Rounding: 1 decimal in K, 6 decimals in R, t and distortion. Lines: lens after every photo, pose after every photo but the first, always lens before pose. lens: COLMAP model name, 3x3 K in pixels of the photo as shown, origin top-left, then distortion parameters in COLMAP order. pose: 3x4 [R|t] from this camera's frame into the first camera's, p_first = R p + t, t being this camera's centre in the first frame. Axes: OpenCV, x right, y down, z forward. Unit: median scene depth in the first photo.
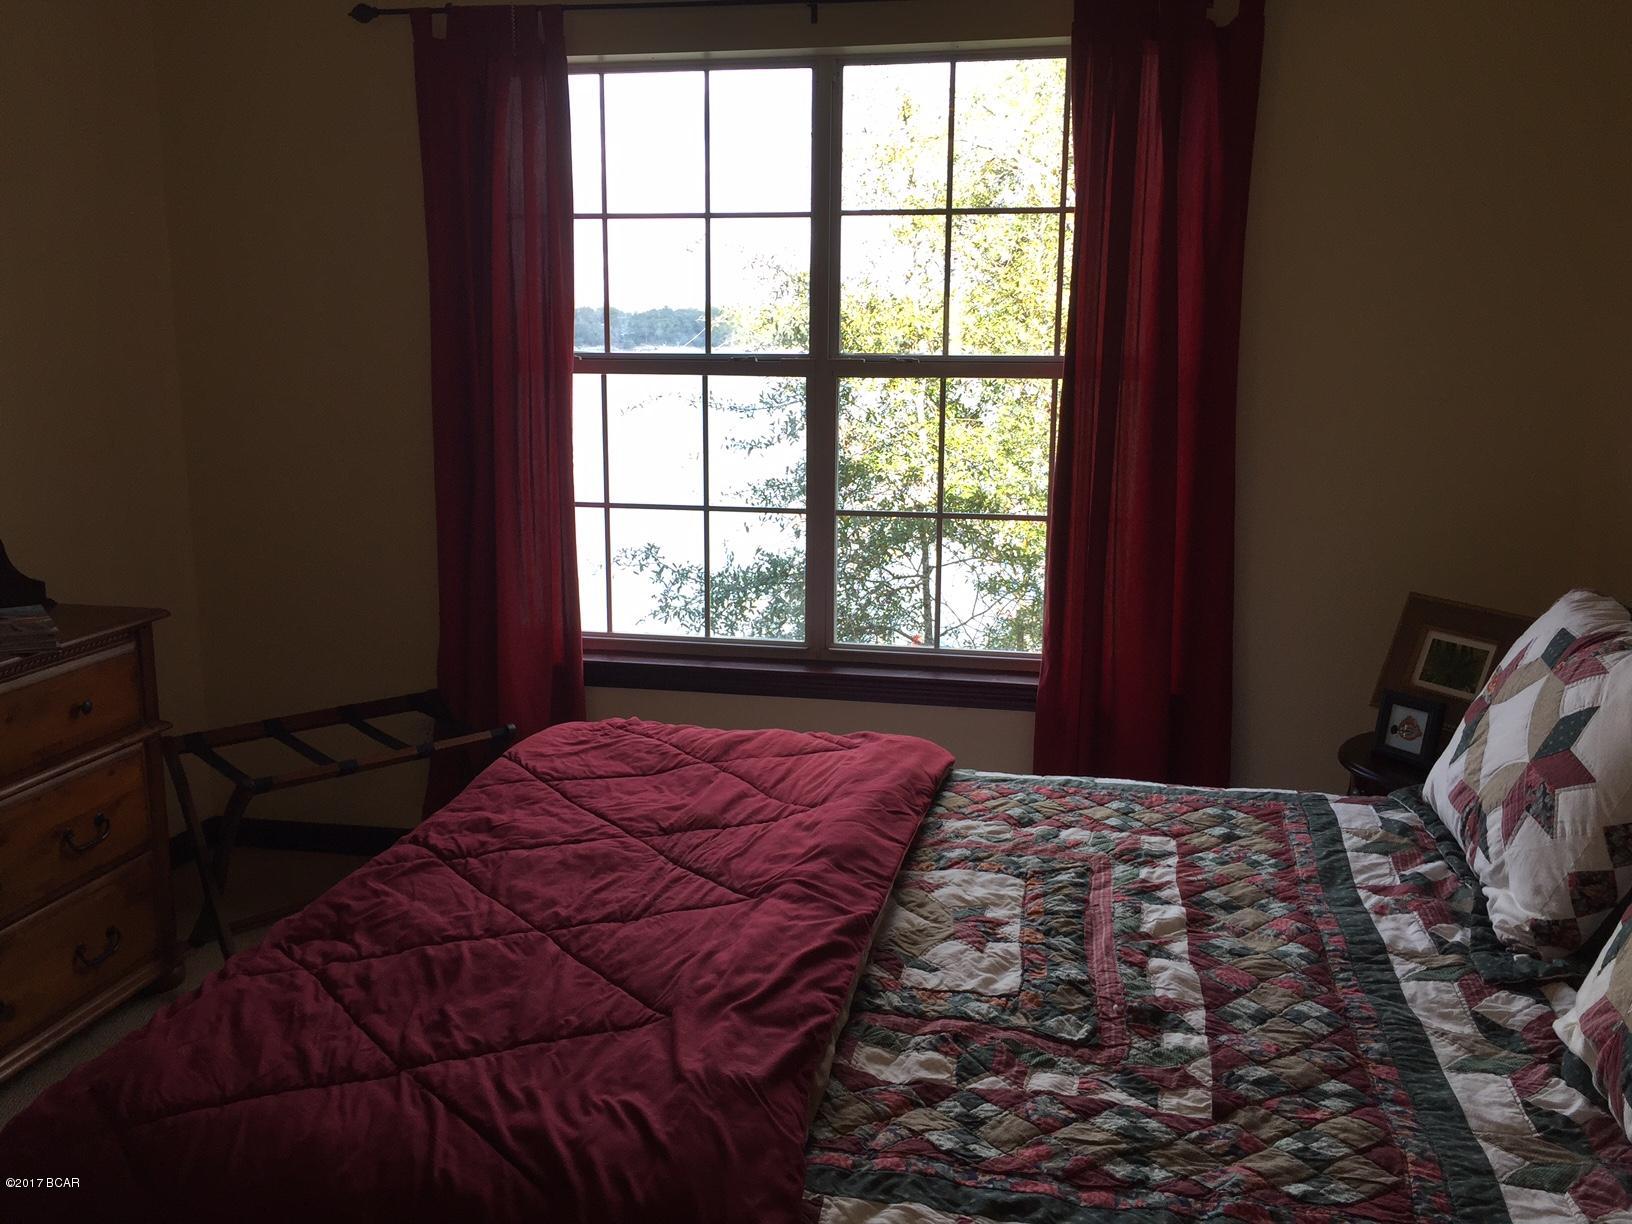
lens RADIAL K [[1384.6, 0, 821.5], [0, 1384.6, 605.4], [0, 0, 1]] dist [0.081289, -0.118677]
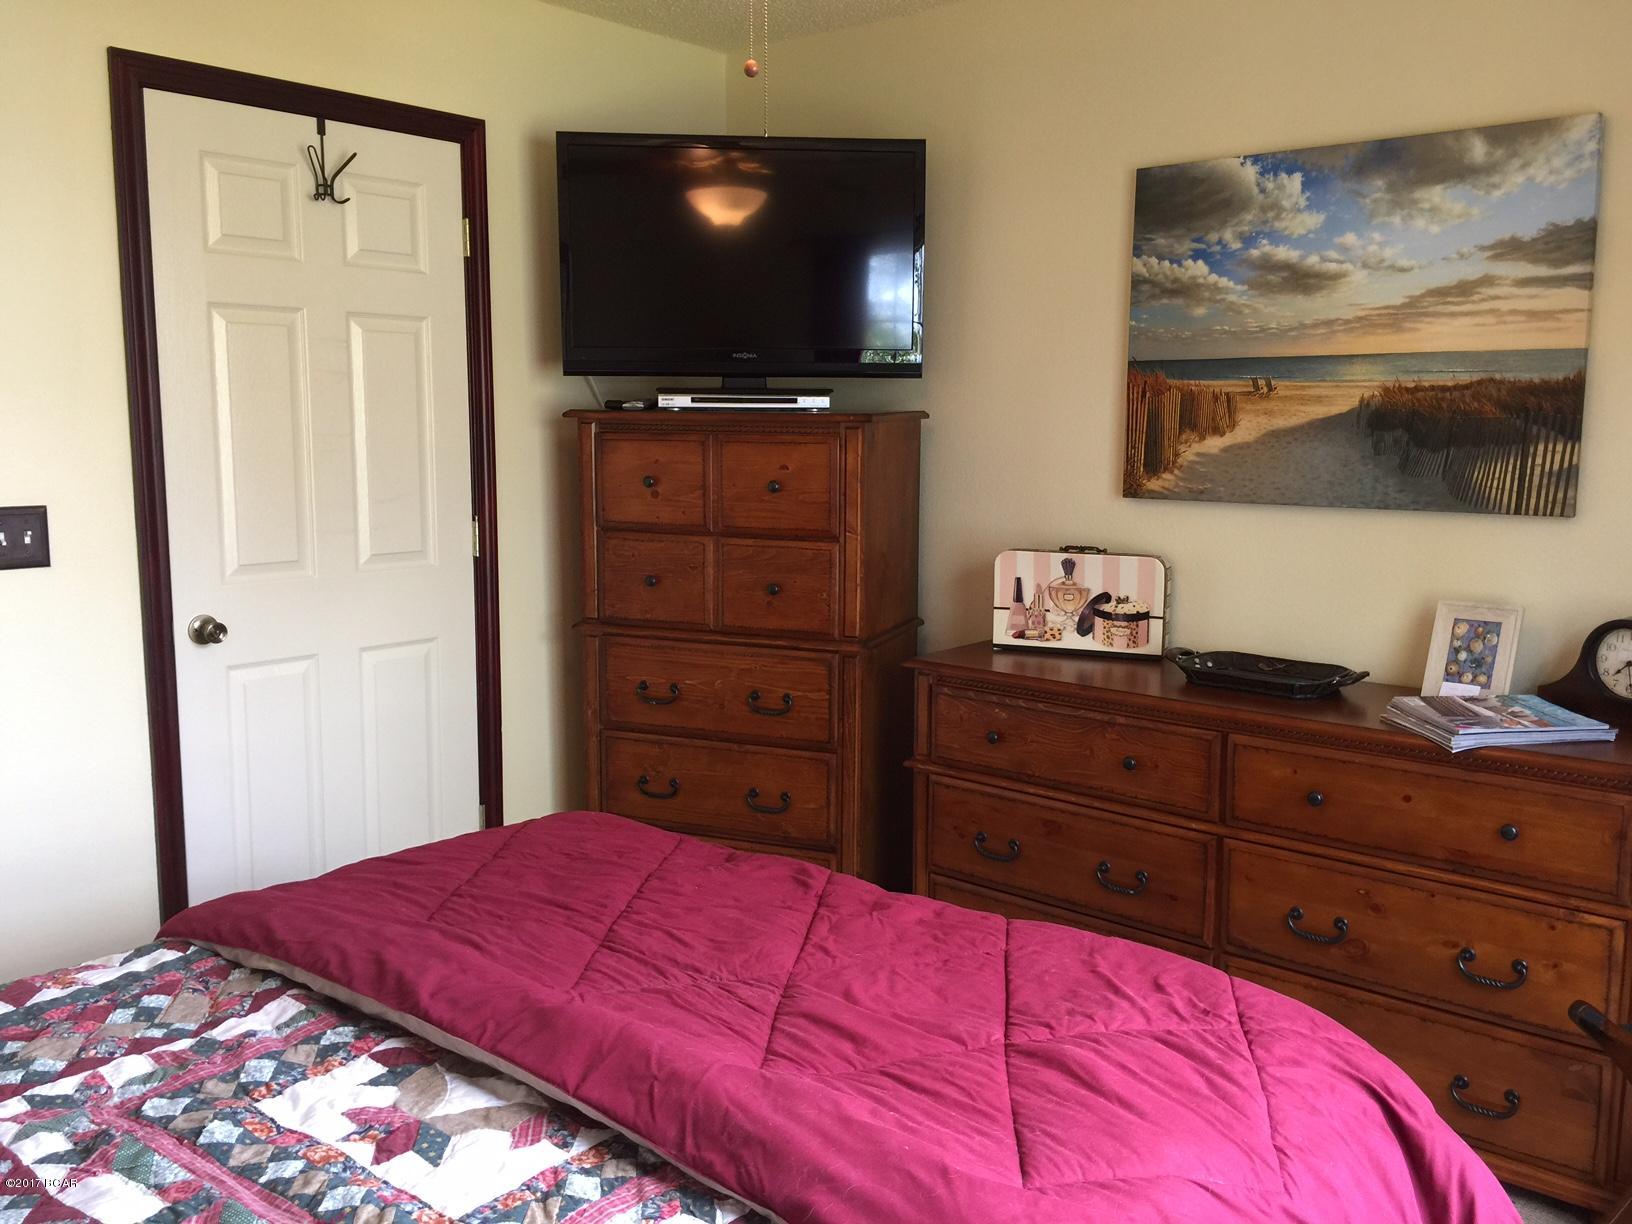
lens RADIAL K [[1384.6, 0, 821.5], [0, 1384.6, 605.4], [0, 0, 1]] dist [0.081289, -0.118677]
pose [[-0.480269, 0.114319, -0.869639, 0.644198], [-0.172558, 0.959779, 0.221466, -0.271629], [0.859980, 0.256427, -0.441226, 1.456031]]
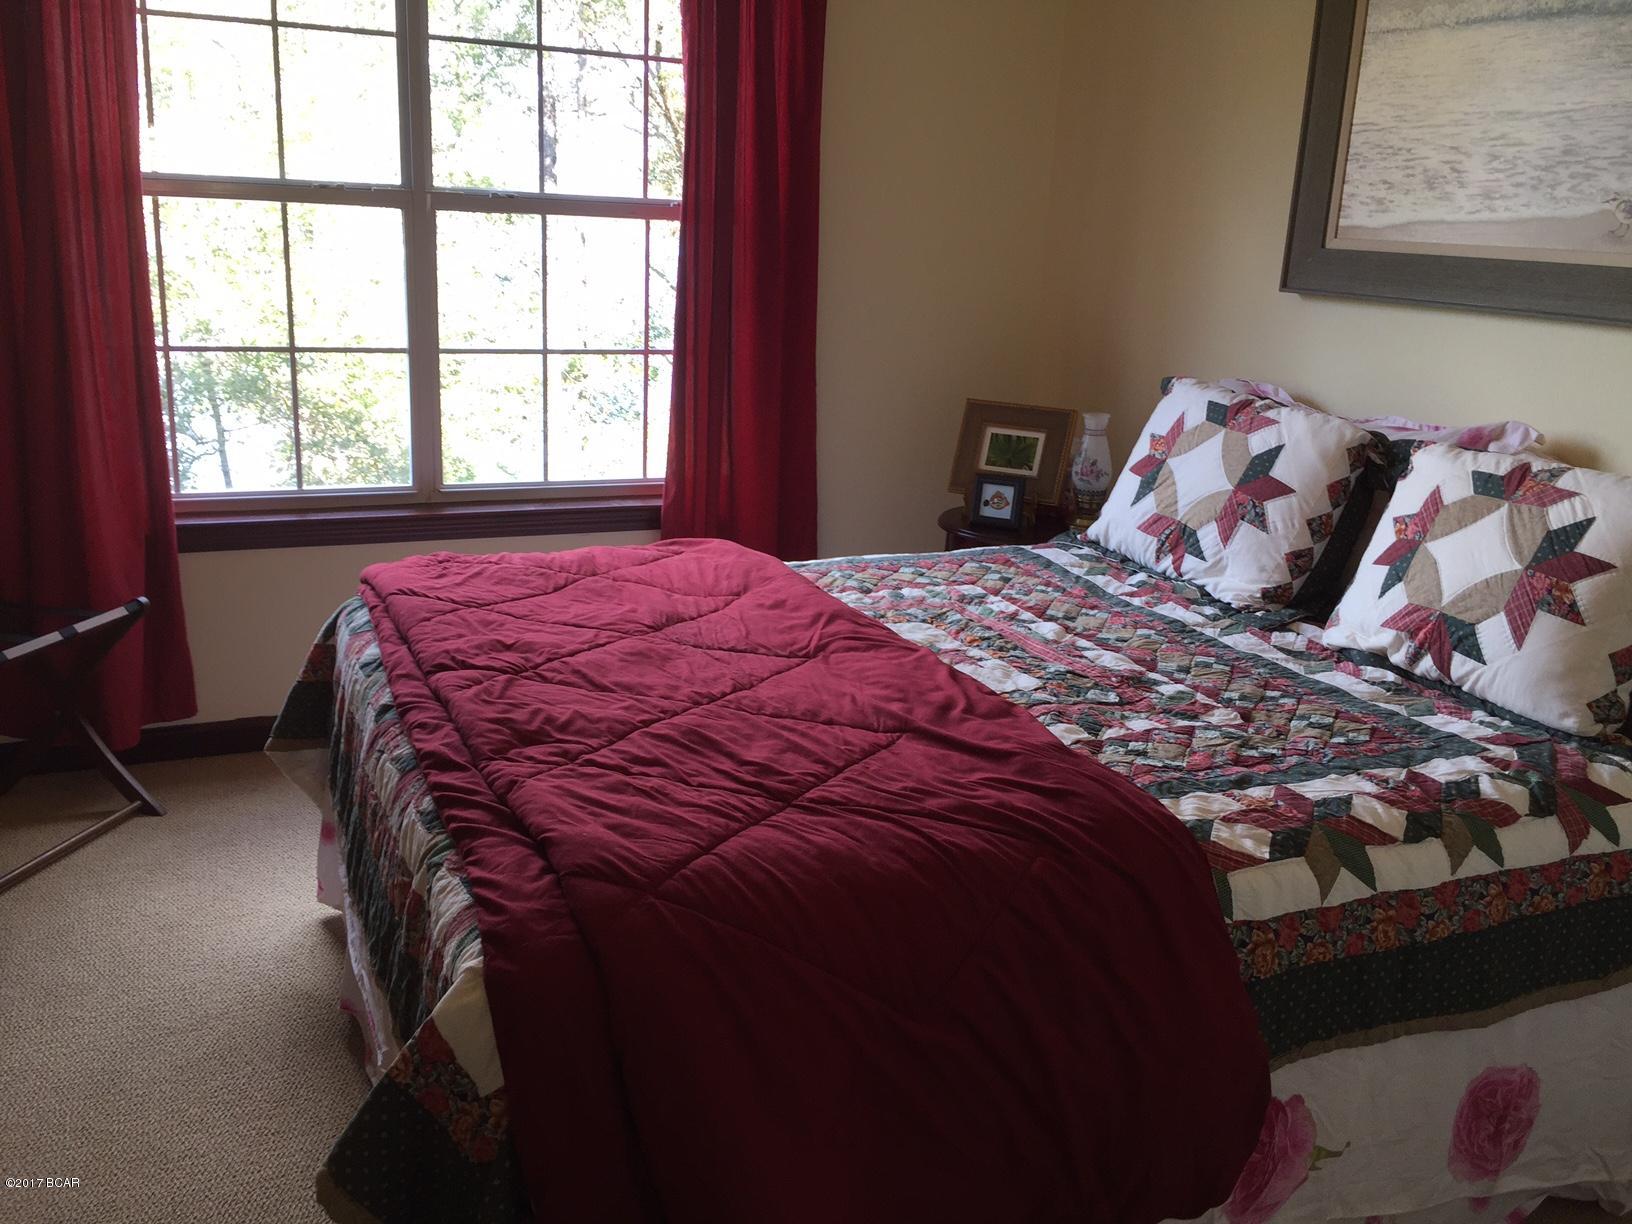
lens RADIAL K [[1379.9, 0, 817.2], [0, 1379.9, 587.8], [0, 0, 1]] dist [0.073435, 0.002683]
pose [[0.817469, -0.119922, 0.563349, -0.677013], [0.071988, 0.991688, 0.106644, 0.027073], [-0.571456, -0.046624, 0.819307, 0.044782]]
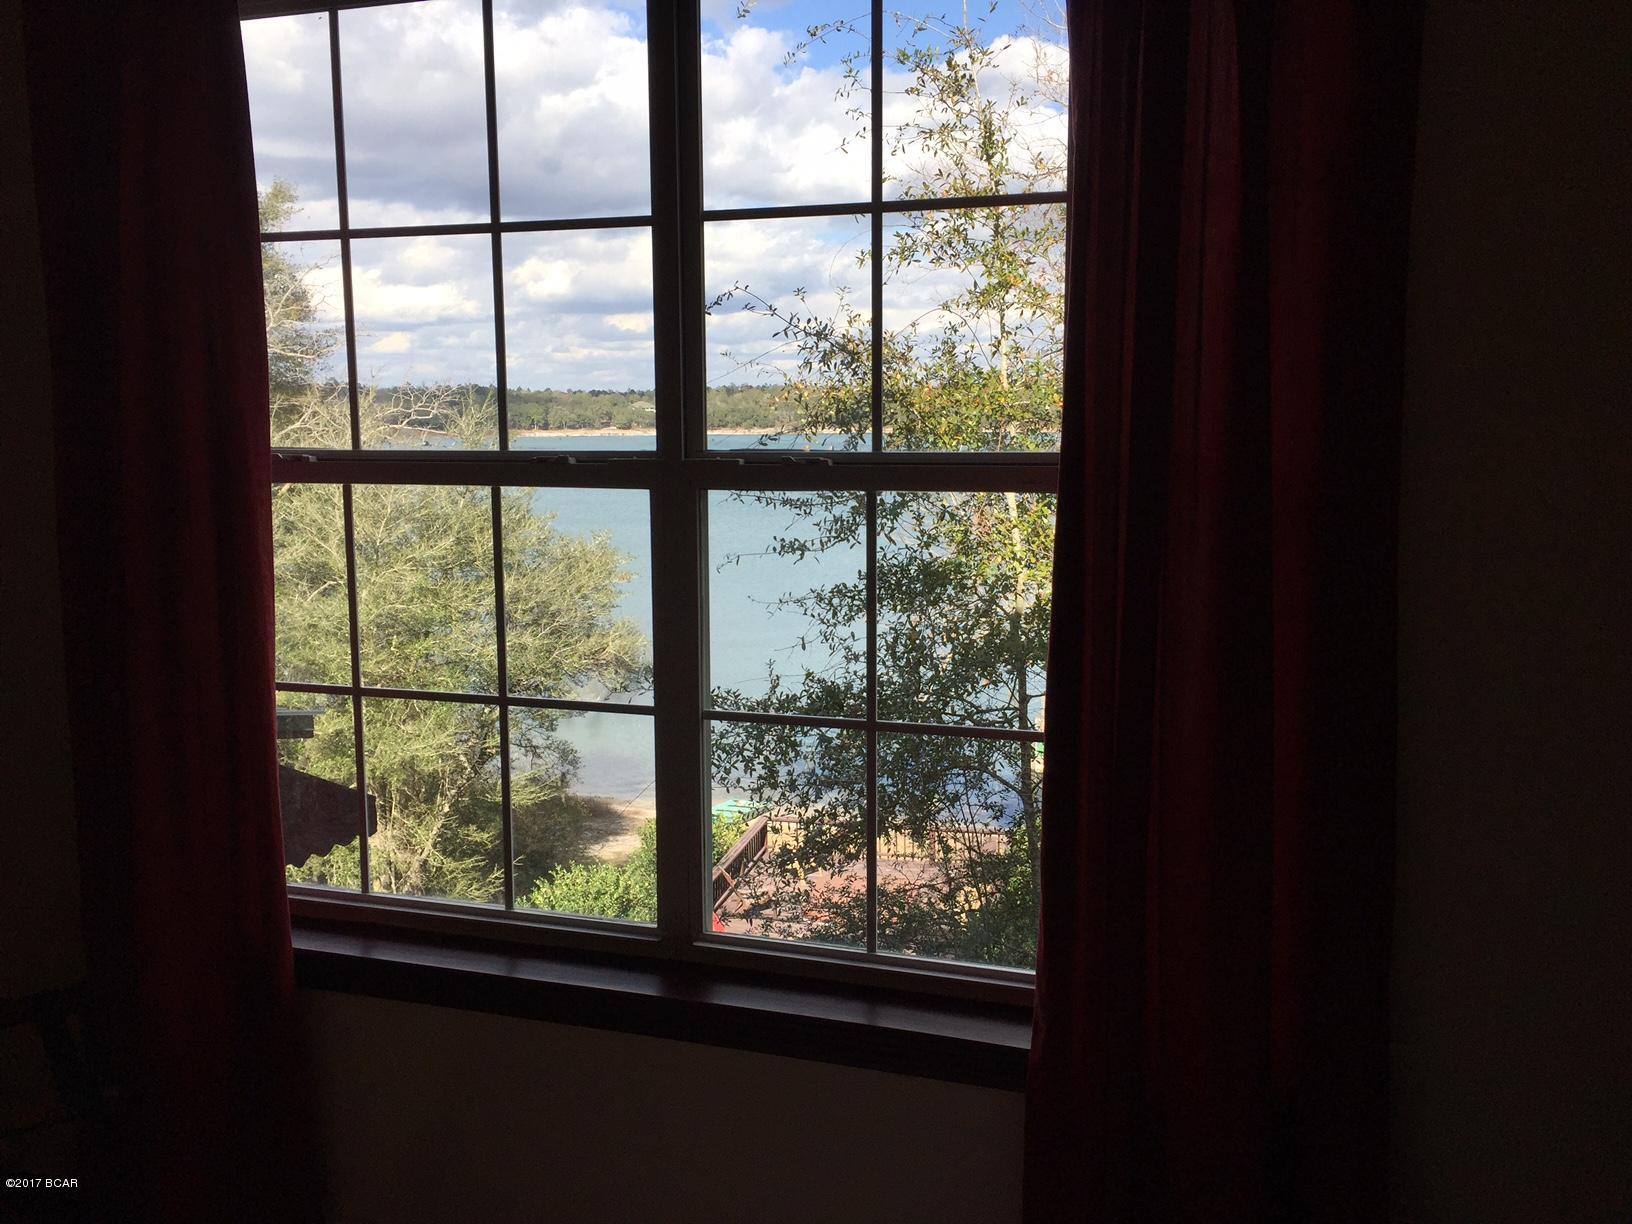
lens RADIAL K [[1373.1, 0, 819.9], [0, 1373.1, 601.7], [0, 0, 1]] dist [0.078449, -0.113752]
pose [[0.992174, 0.009807, -0.124480, 0.260339], [-0.016758, 0.998350, -0.054916, -0.164955], [0.123736, 0.056572, 0.990701, 0.824648]]
